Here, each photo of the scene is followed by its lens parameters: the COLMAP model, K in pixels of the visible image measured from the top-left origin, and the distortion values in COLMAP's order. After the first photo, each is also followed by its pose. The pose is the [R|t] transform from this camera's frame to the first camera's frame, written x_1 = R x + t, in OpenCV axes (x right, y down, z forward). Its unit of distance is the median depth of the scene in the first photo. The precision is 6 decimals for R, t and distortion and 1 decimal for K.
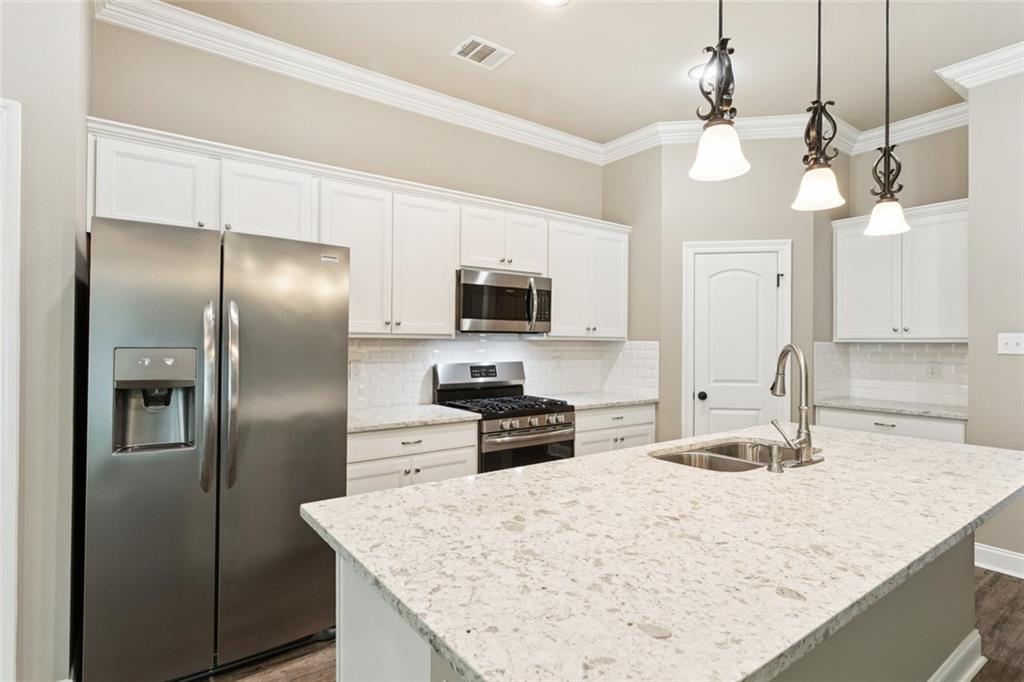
lens RADIAL K [[513.9, 0, 512.0], [0, 513.9, 341.0], [0, 0, 1]] dist [-0.000330, -0.000554]
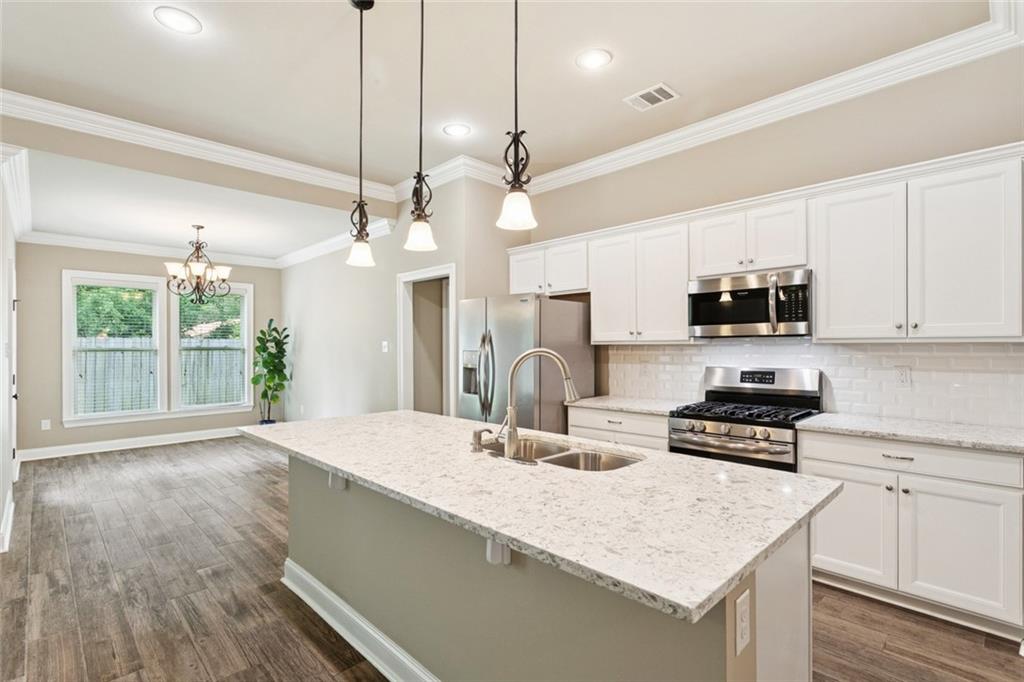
lens RADIAL K [[487.4, 0, 513.0], [0, 487.4, 347.8], [0, 0, 1]] dist [-0.001315, 0.000153]
pose [[0.138202, -0.008601, -0.990367, 0.849008], [0.005412, 0.999954, -0.007929, 0.009645], [0.990389, -0.004264, 0.138242, 0.457737]]
